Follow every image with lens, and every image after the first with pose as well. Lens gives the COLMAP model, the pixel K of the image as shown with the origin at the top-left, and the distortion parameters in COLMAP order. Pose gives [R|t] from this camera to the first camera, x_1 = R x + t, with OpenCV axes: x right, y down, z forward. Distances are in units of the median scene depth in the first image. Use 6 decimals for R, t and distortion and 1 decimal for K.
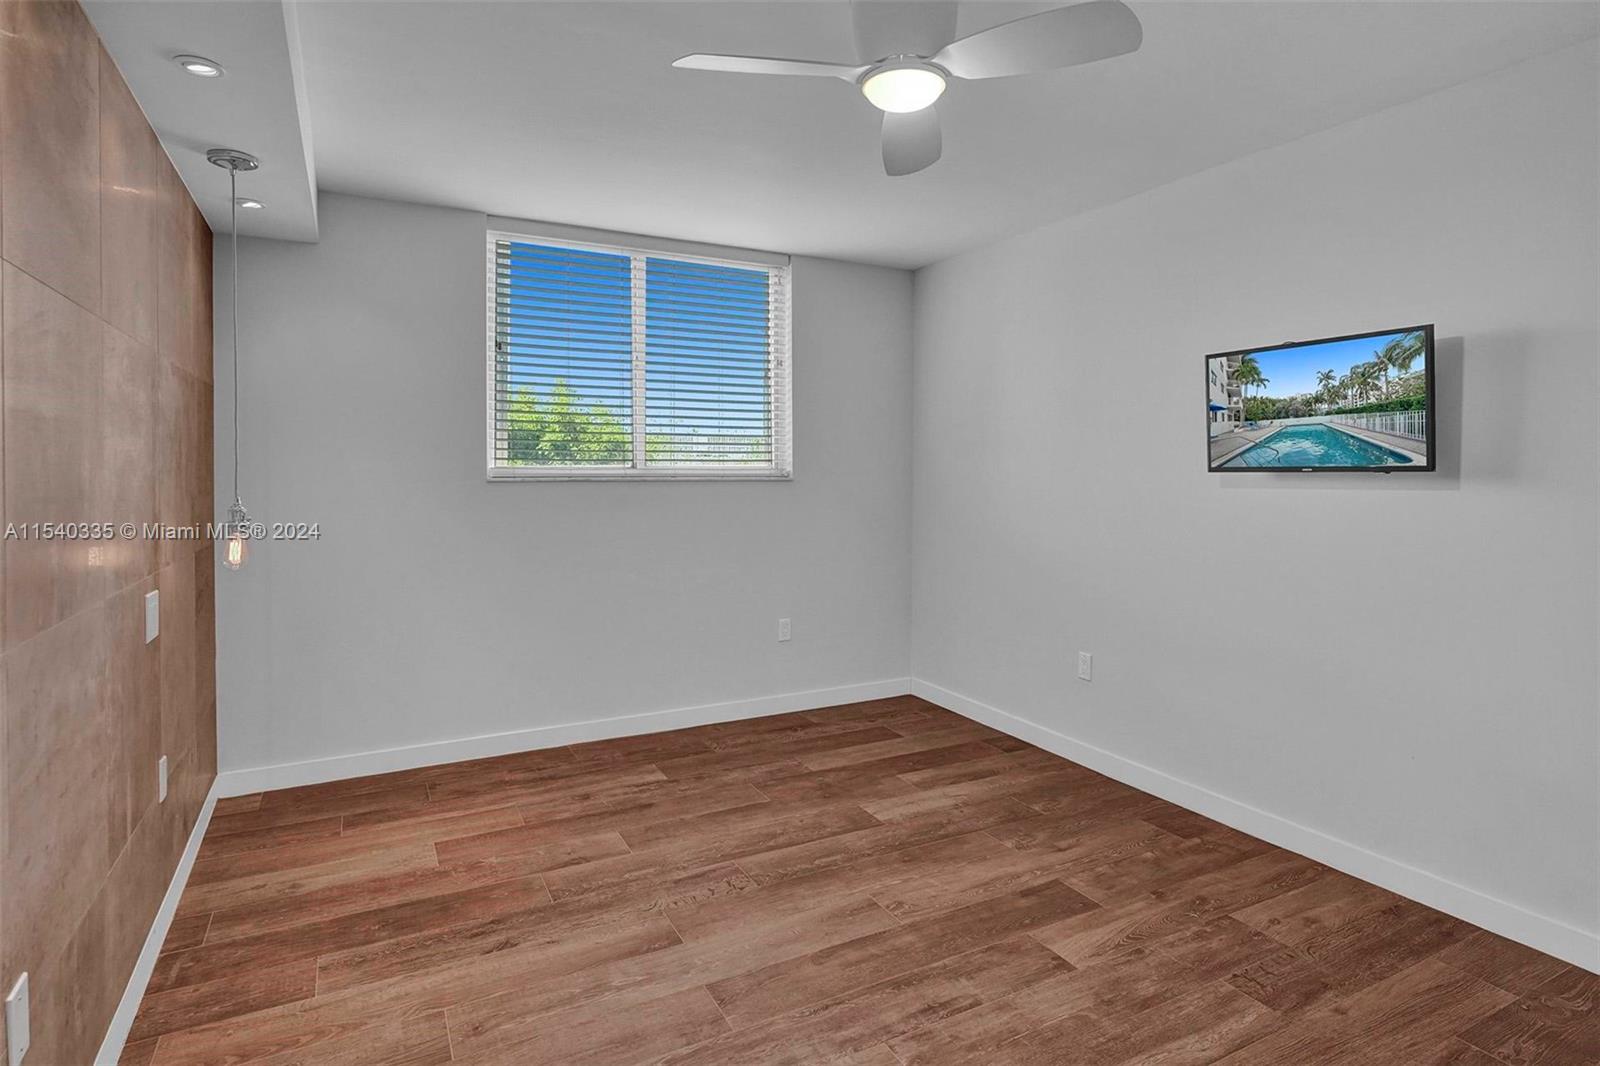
lens RADIAL K [[845.6, 0, 799.3], [0, 845.6, 499.7], [0, 0, 1]] dist [0.000055, -0.002672]
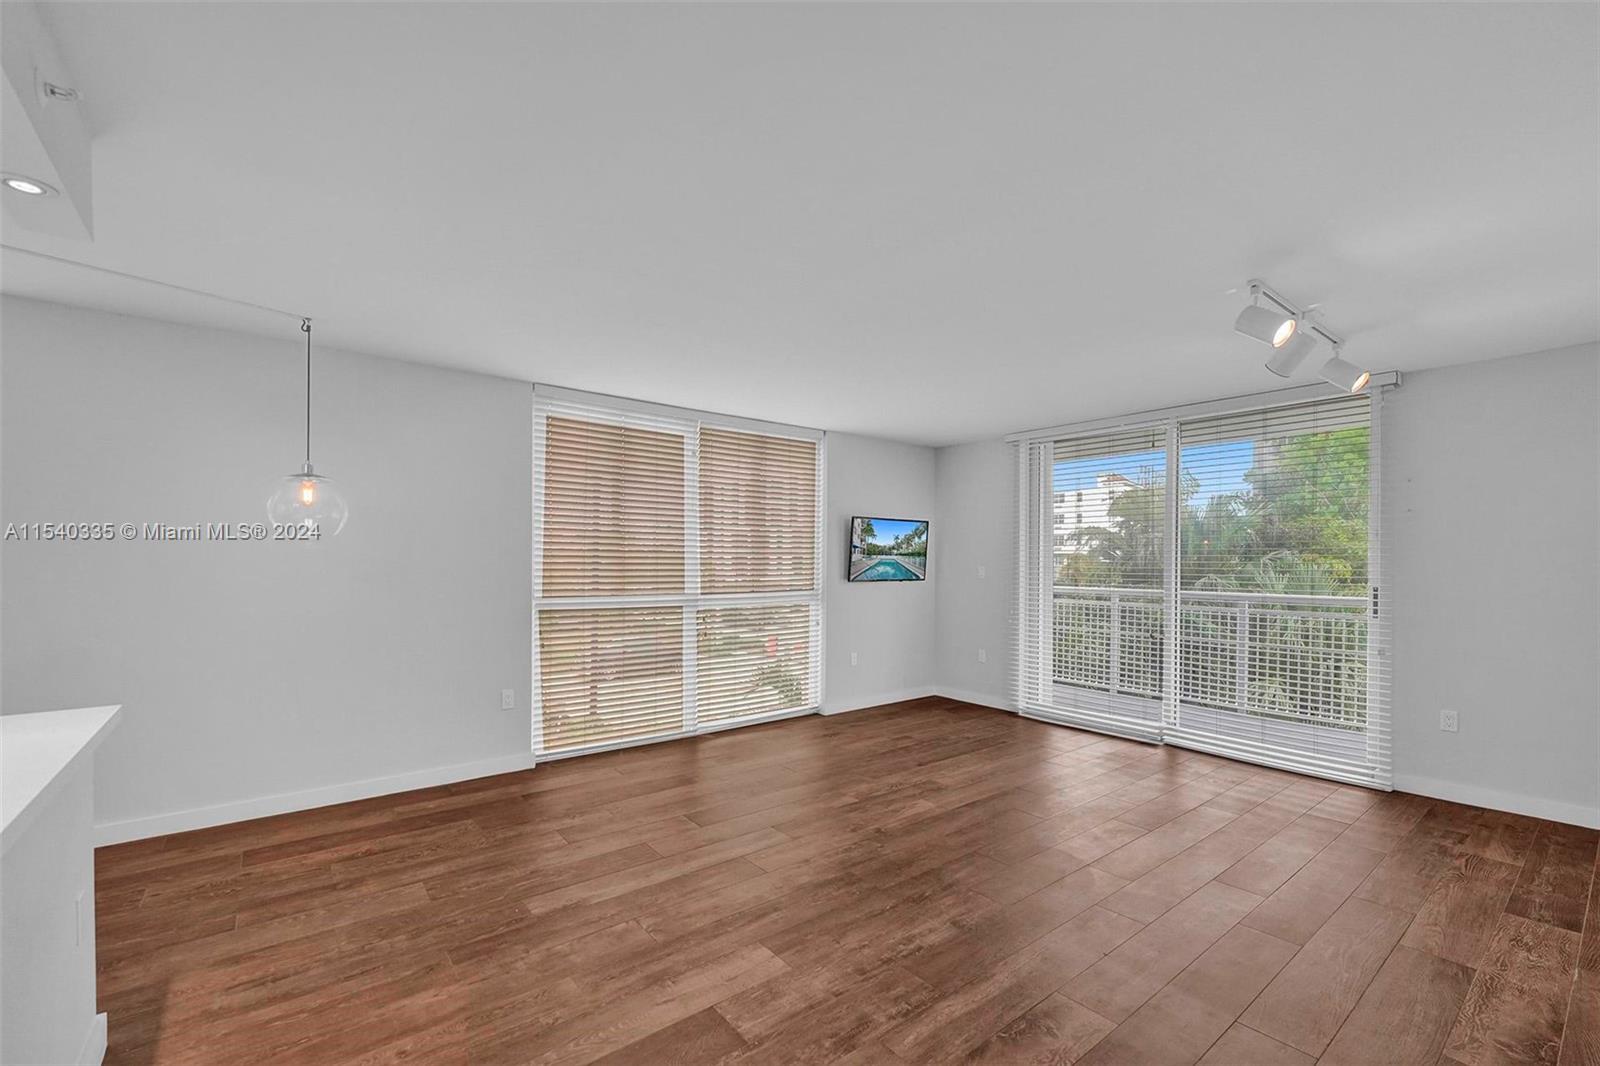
lens RADIAL K [[675.4, 0, 807.8], [0, 675.4, 564.5], [0, 0, 1]] dist [-0.002738, -0.001577]
pose [[-0.186813, 0.004444, 0.982385, -0.989104], [0.013227, 0.999911, -0.002008, -0.076695], [-0.982306, 0.012619, -0.186856, 1.531839]]
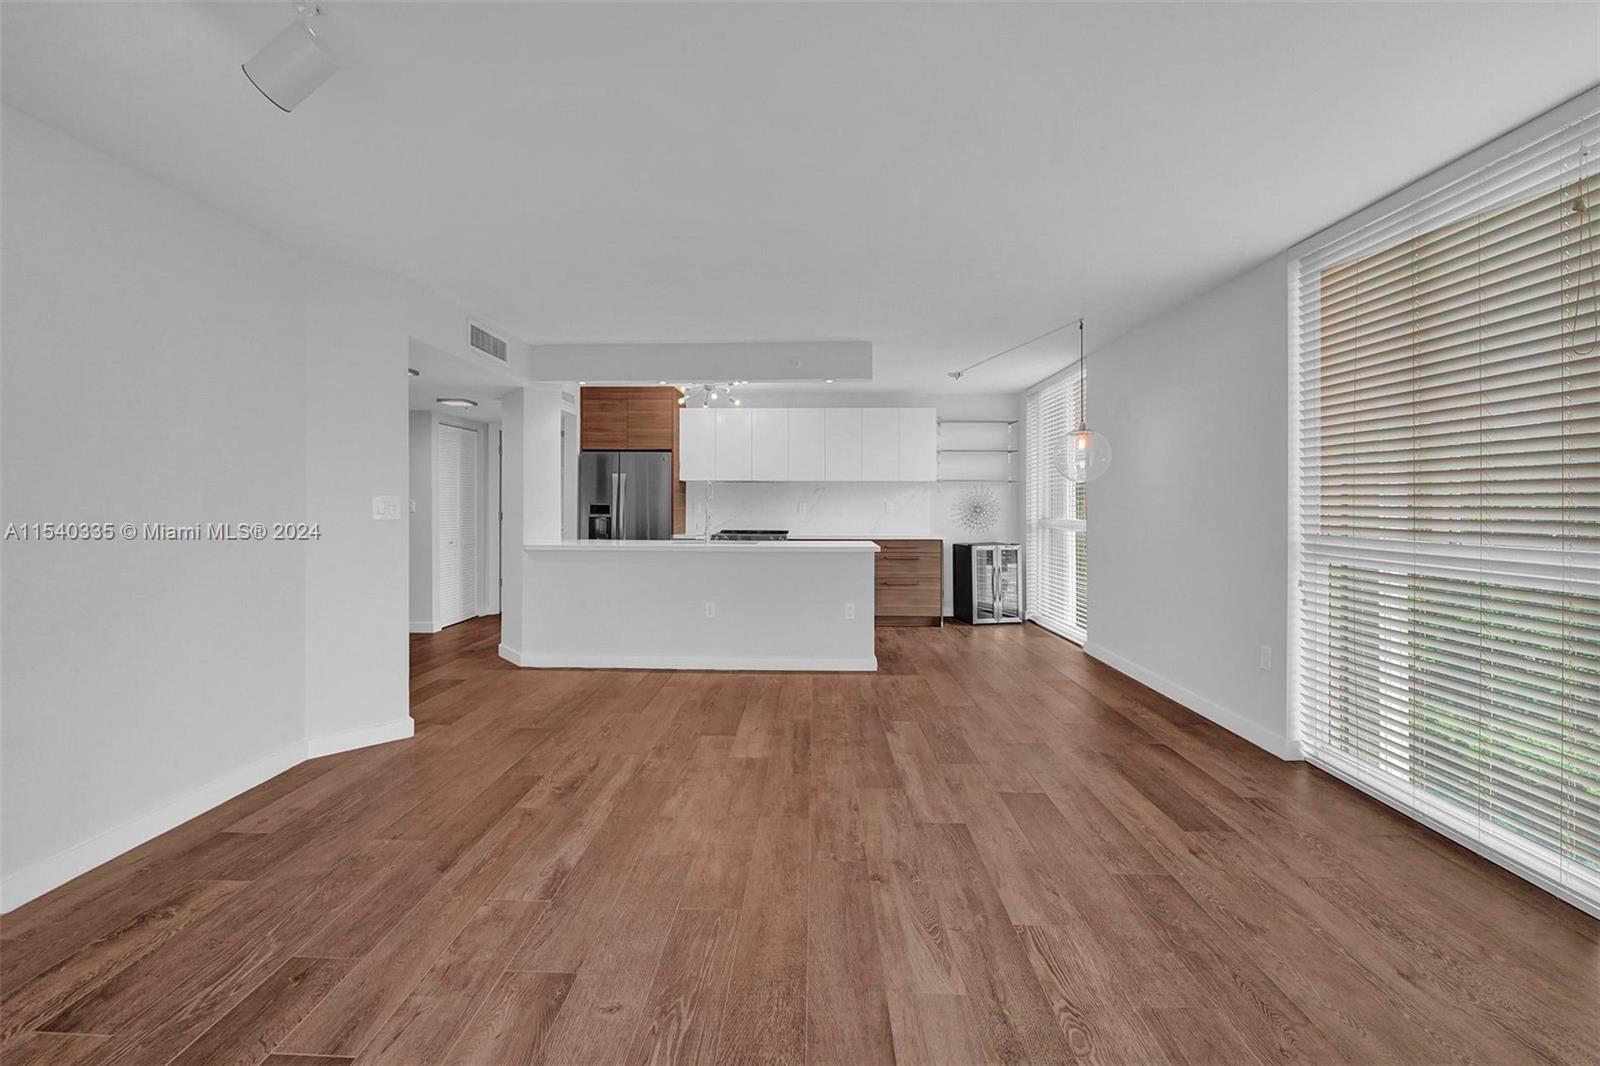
lens RADIAL K [[653.1, 0, 795.1], [0, 653.1, 507.8], [0, 0, 1]] dist [-0.001720, -0.000724]
pose [[0.868418, 0.009664, -0.495739, 0.095370], [-0.013896, 0.999892, -0.004850, -0.049204], [0.495638, 0.011100, 0.868458, 0.731519]]
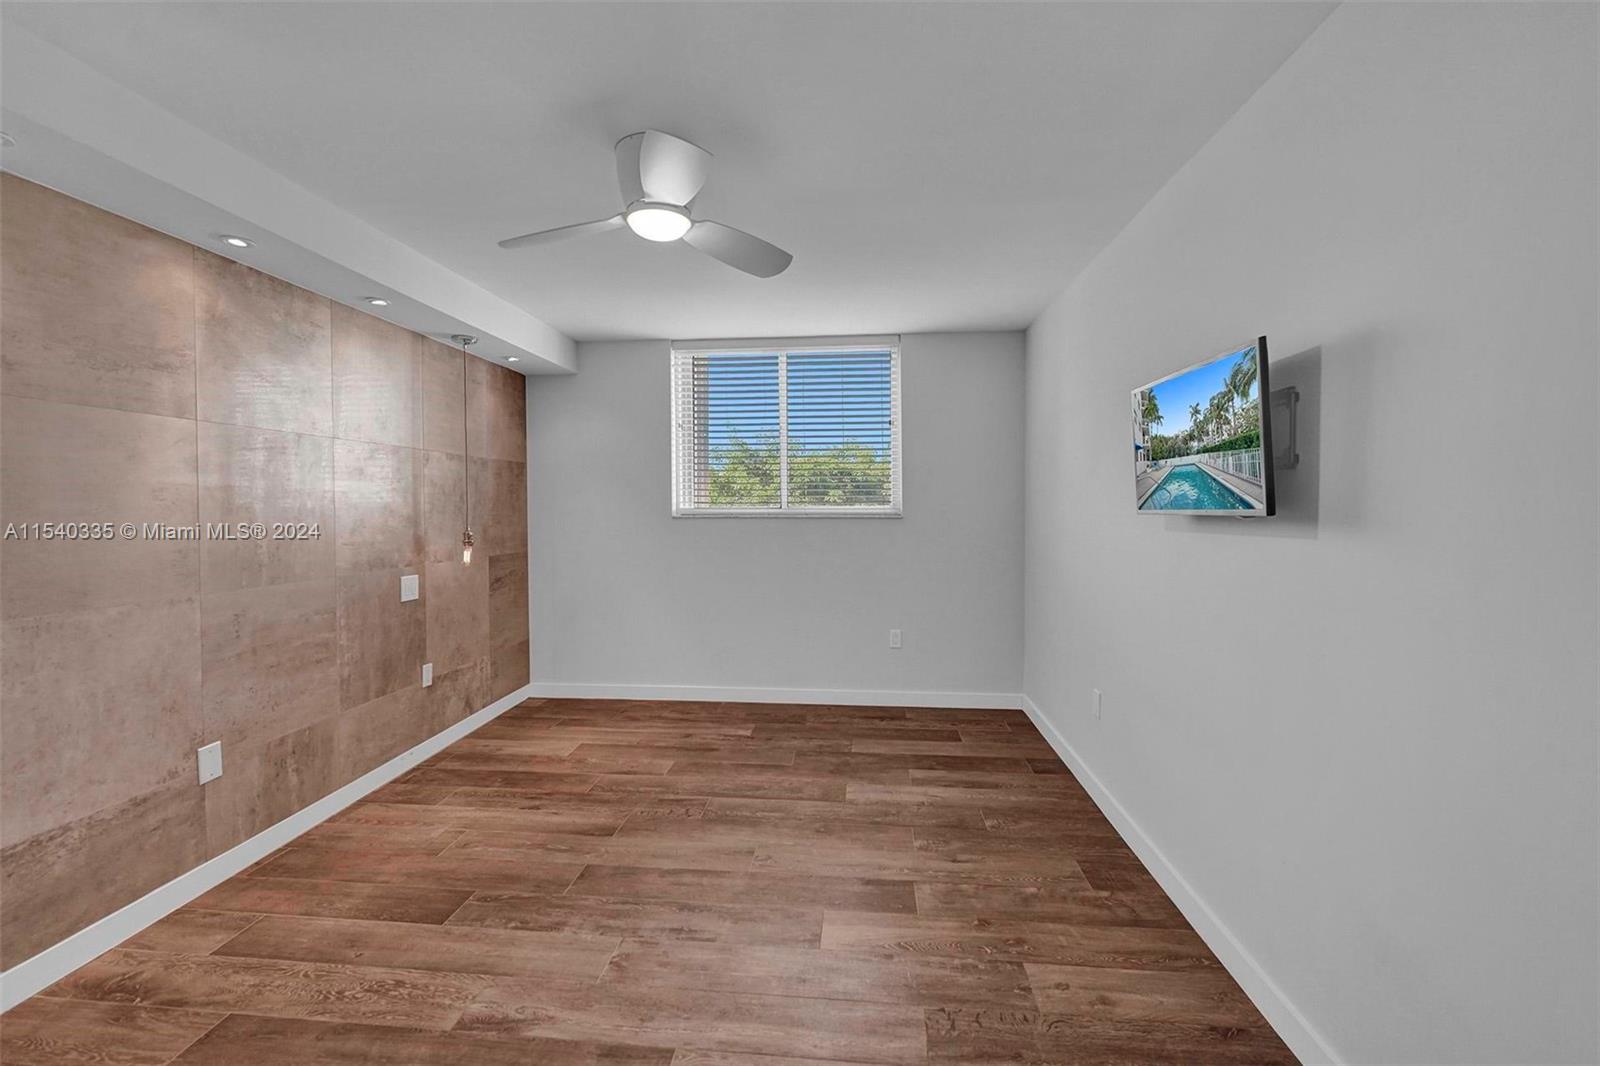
lens RADIAL K [[653.1, 0, 793.6], [0, 653.1, 535.1], [0, 0, 1]] dist [-0.001720, -0.000724]
pose [[0.838953, 0.022666, -0.543732, 0.636269], [-0.017858, 0.999741, 0.014122, -0.017172], [0.543911, -0.002137, 0.839140, 0.193844]]
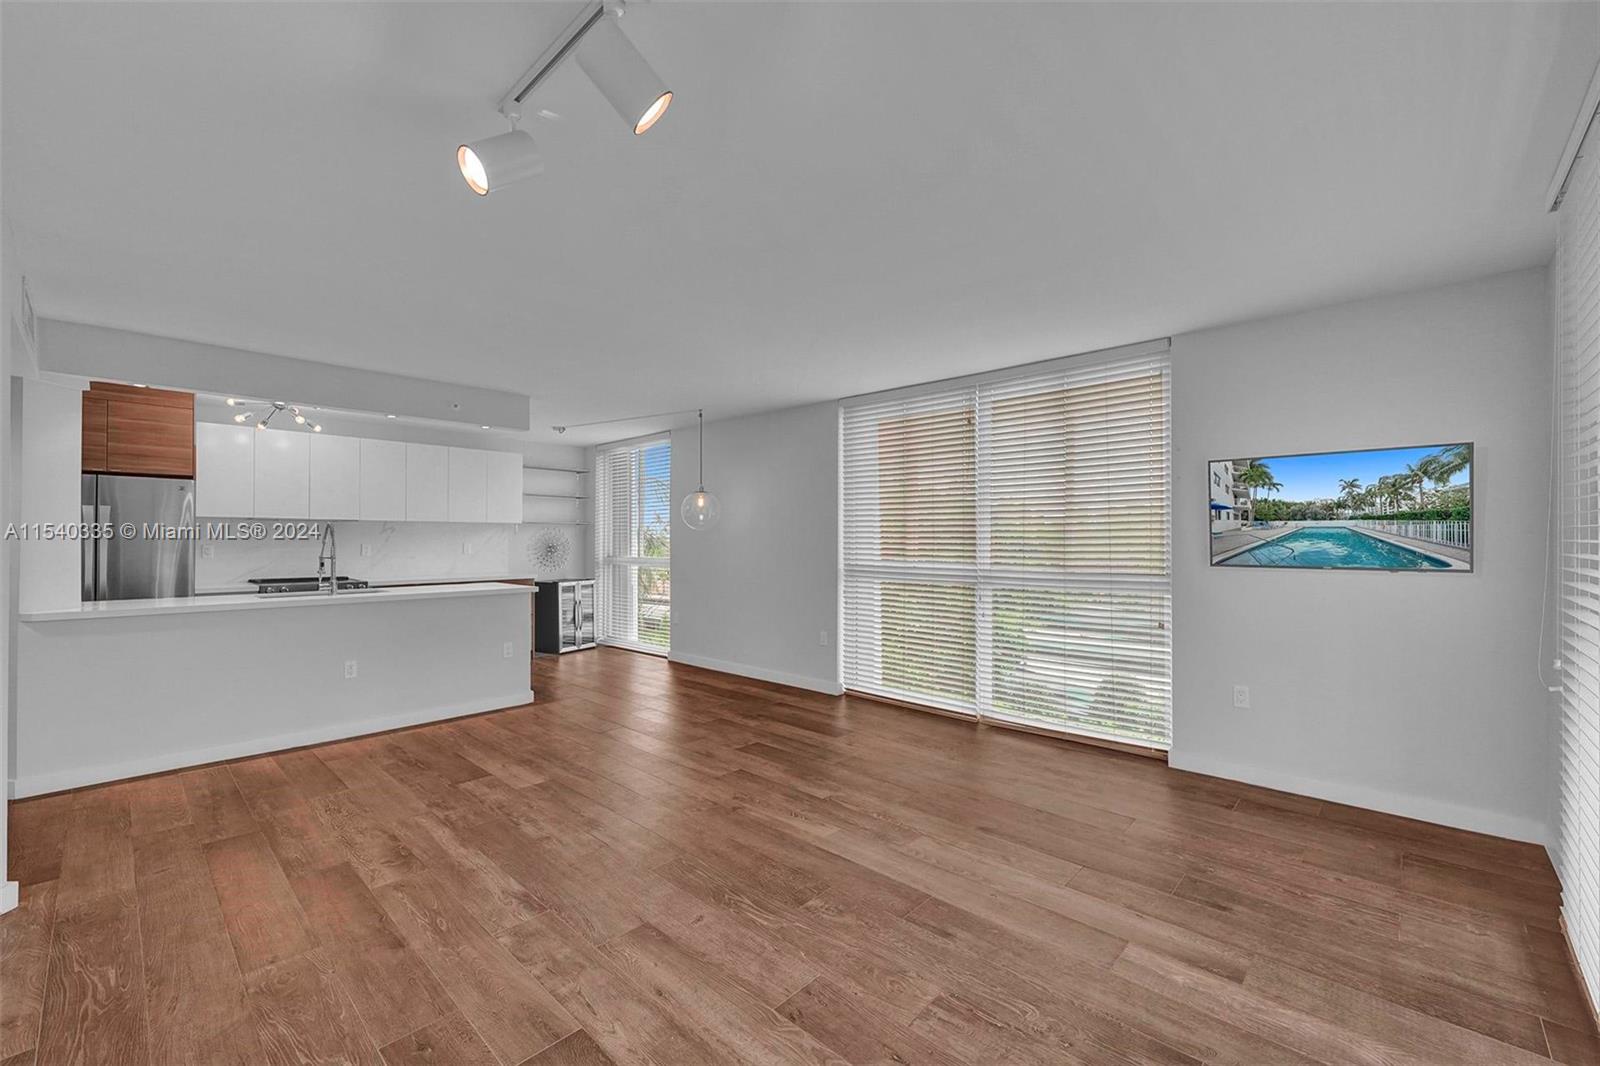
lens RADIAL K [[653.1, 0, 791.6], [0, 653.1, 525.5], [0, 0, 1]] dist [-0.001720, -0.000724]
pose [[0.947040, 0.010033, 0.320958, -0.336084], [0.000773, 0.999438, -0.033521, -0.064712], [-0.321114, 0.031993, 0.946500, 0.432219]]
